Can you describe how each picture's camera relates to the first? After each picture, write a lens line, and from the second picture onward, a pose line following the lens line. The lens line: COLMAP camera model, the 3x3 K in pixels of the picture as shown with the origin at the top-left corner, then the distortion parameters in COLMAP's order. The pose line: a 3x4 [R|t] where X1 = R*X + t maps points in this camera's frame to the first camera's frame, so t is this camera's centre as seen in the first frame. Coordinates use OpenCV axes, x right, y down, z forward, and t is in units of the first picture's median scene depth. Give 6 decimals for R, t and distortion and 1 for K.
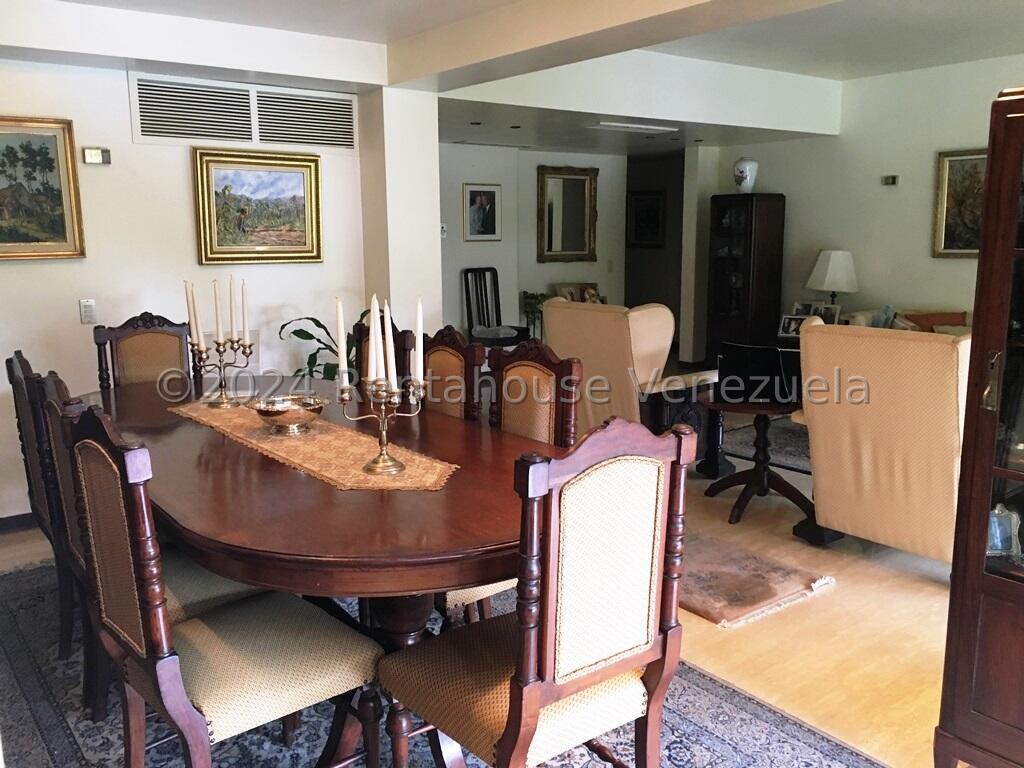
lens RADIAL K [[867.2, 0, 509.0], [0, 867.2, 383.5], [0, 0, 1]] dist [0.040006, -0.013300]
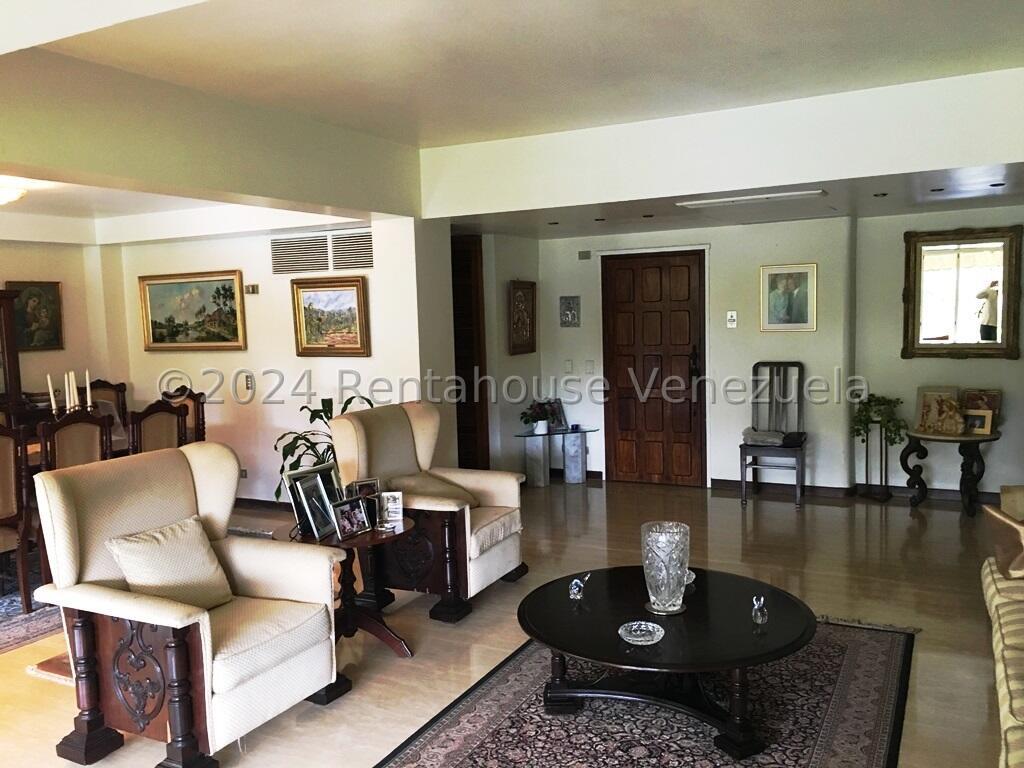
lens RADIAL K [[867.2, 0, 508.2], [0, 867.2, 385.1], [0, 0, 1]] dist [0.040006, -0.013300]
pose [[0.417683, 0.078242, -0.905218, 1.111144], [-0.131845, 0.990960, 0.024817, -0.167719], [0.898976, 0.108983, 0.424223, 0.686782]]
